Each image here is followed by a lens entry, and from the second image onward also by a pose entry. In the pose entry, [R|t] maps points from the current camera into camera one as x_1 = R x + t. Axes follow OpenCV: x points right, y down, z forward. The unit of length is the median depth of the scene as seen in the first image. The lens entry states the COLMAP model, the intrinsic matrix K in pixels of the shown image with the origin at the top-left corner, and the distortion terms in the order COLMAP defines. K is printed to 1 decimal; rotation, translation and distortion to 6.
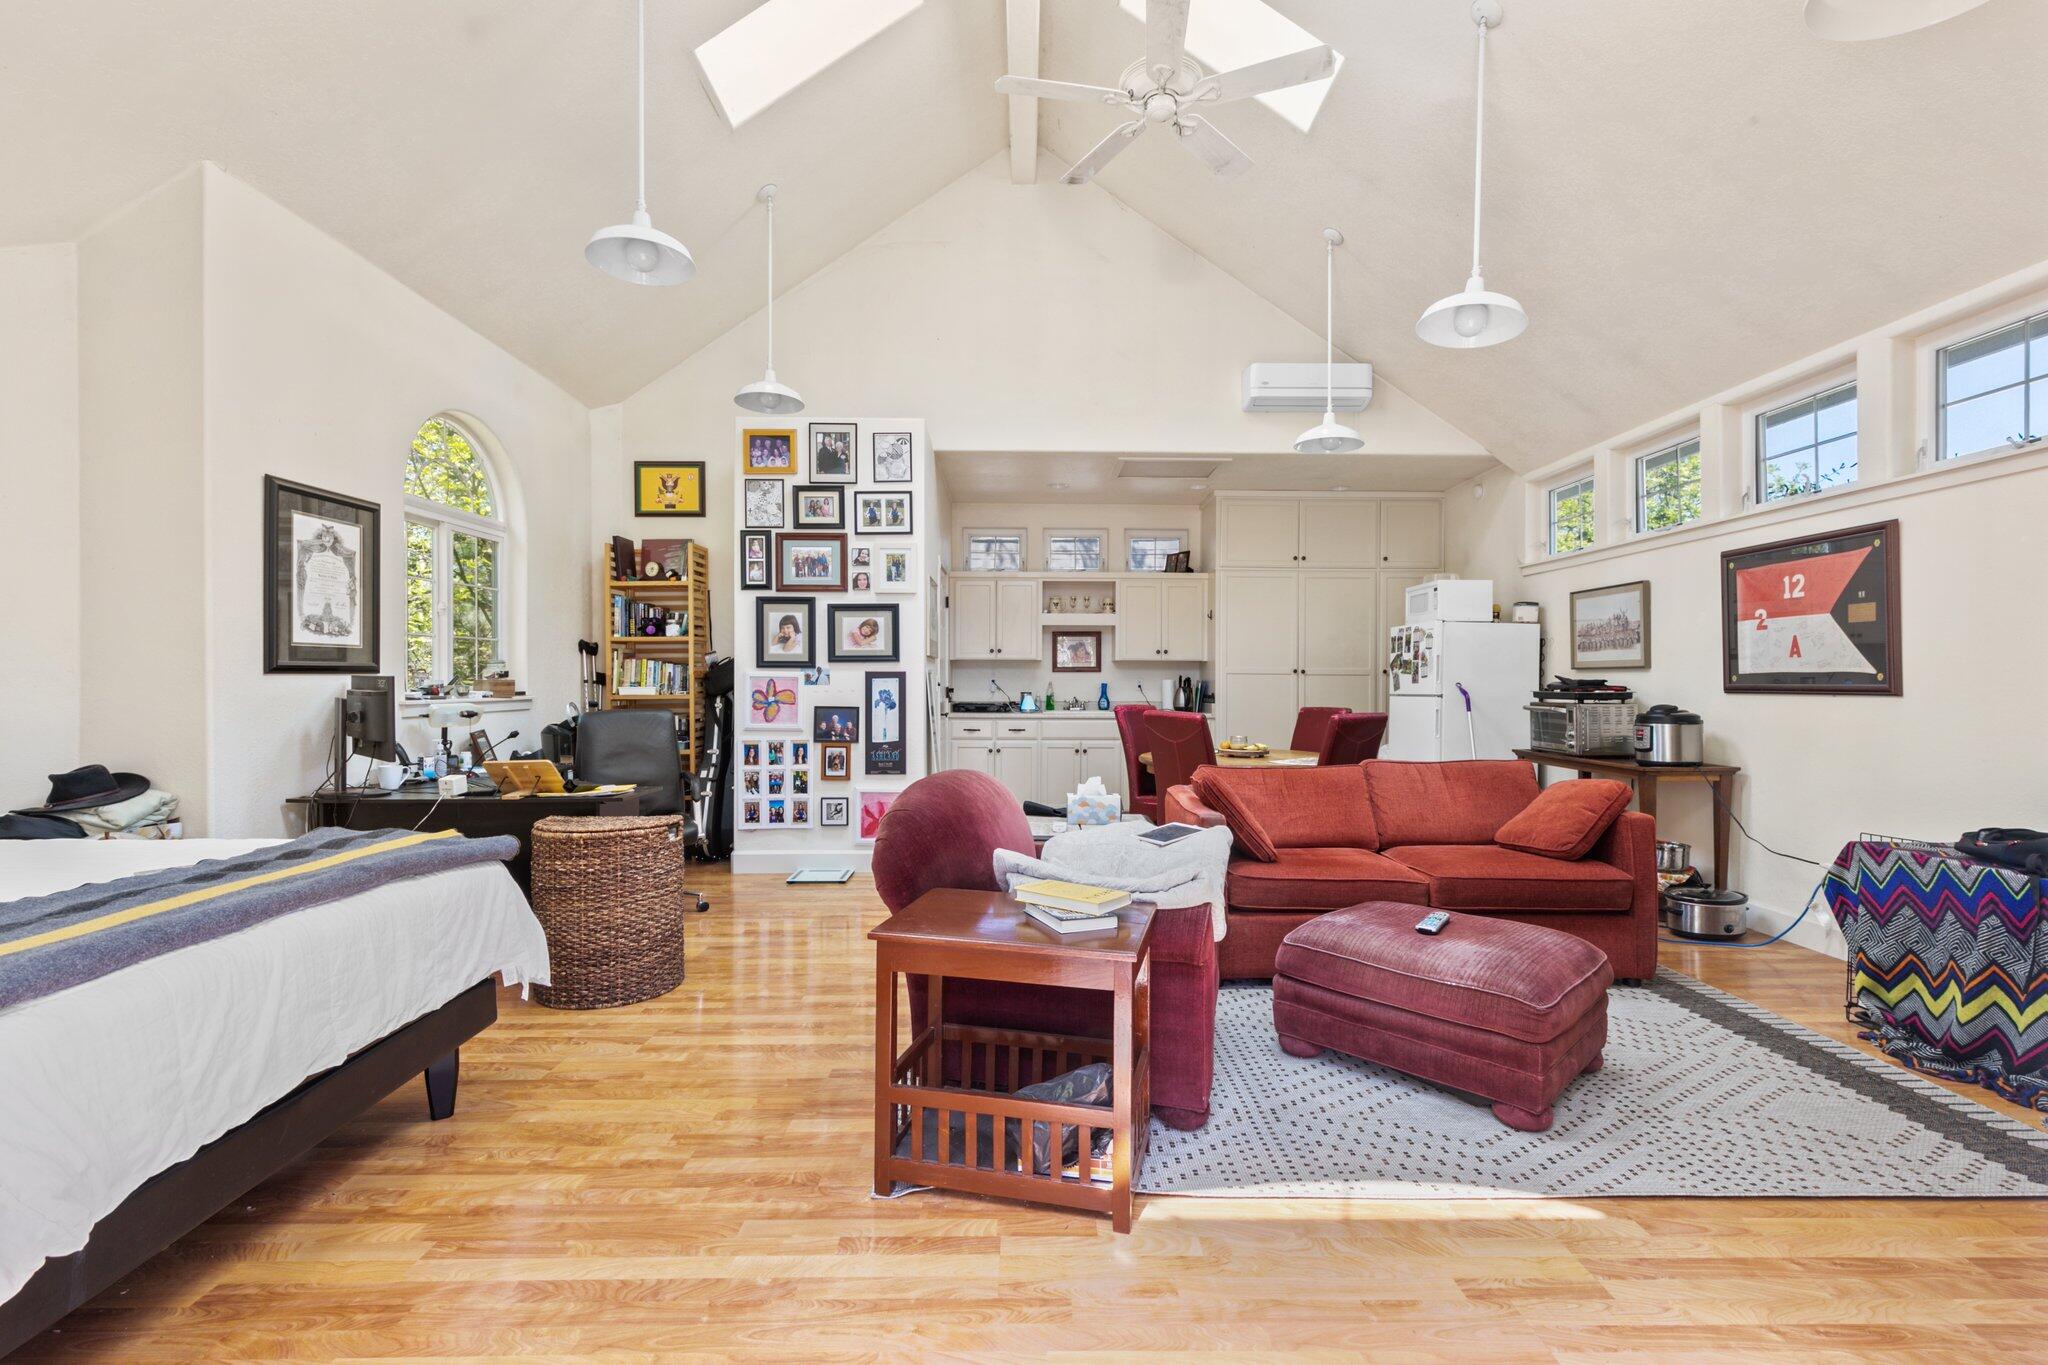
lens RADIAL K [[910.3, 0, 1026.4], [0, 910.3, 681.0], [0, 0, 1]] dist [-0.000681, 0.000245]
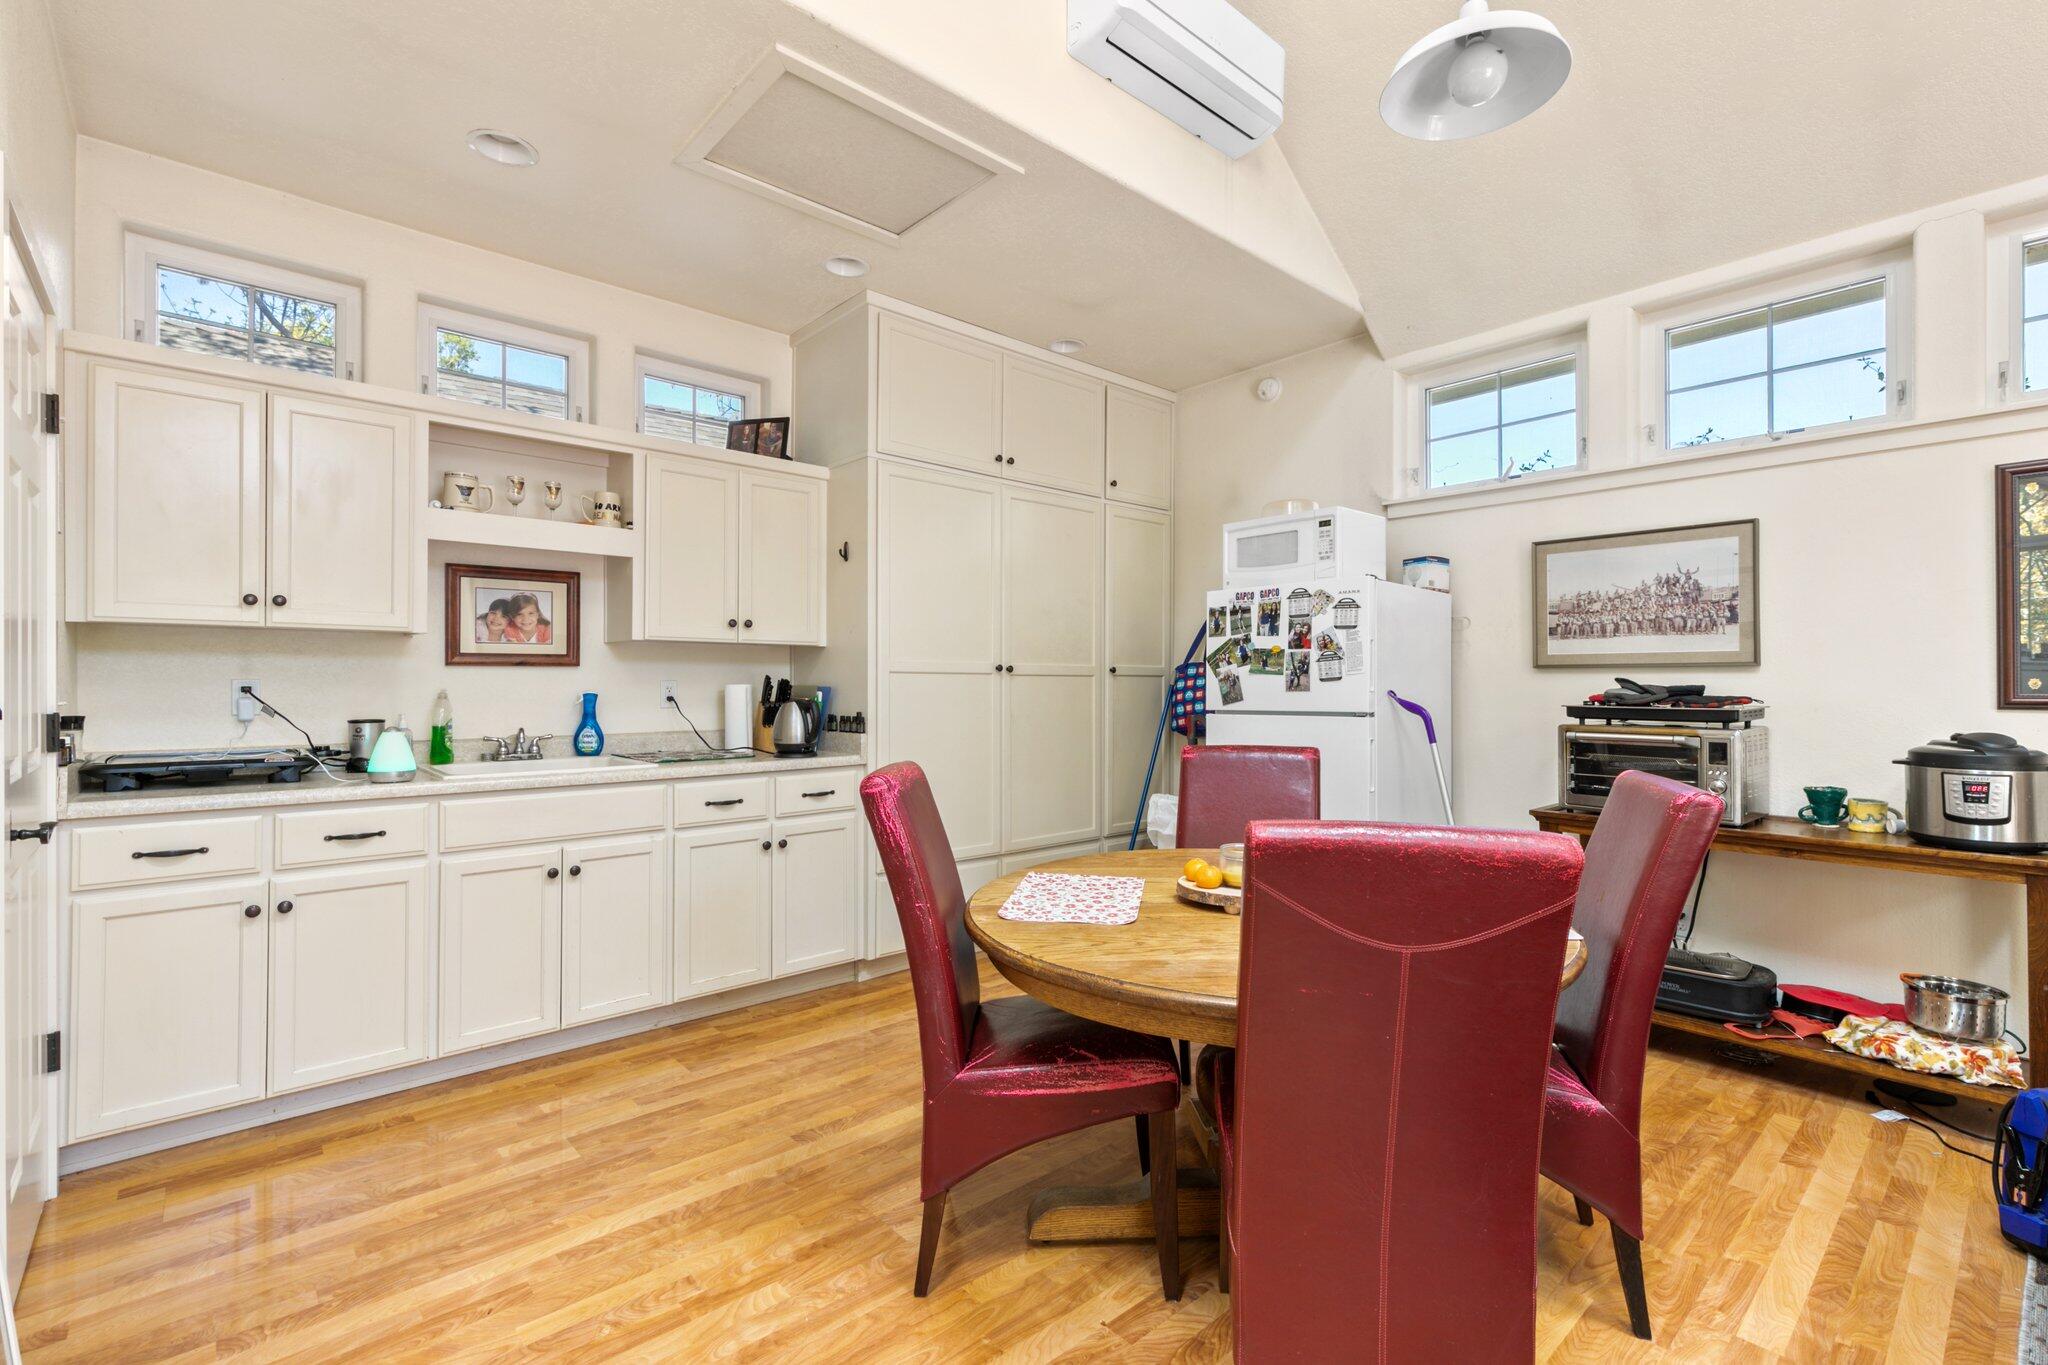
lens RADIAL K [[910.3, 0, 1029.0], [0, 910.3, 677.4], [0, 0, 1]] dist [-0.000681, 0.000245]
pose [[0.744295, 0.003252, 0.667843, -0.049288], [0.001026, 0.999981, -0.006012, -0.002289], [-0.667850, 0.005160, 0.744278, 0.580979]]
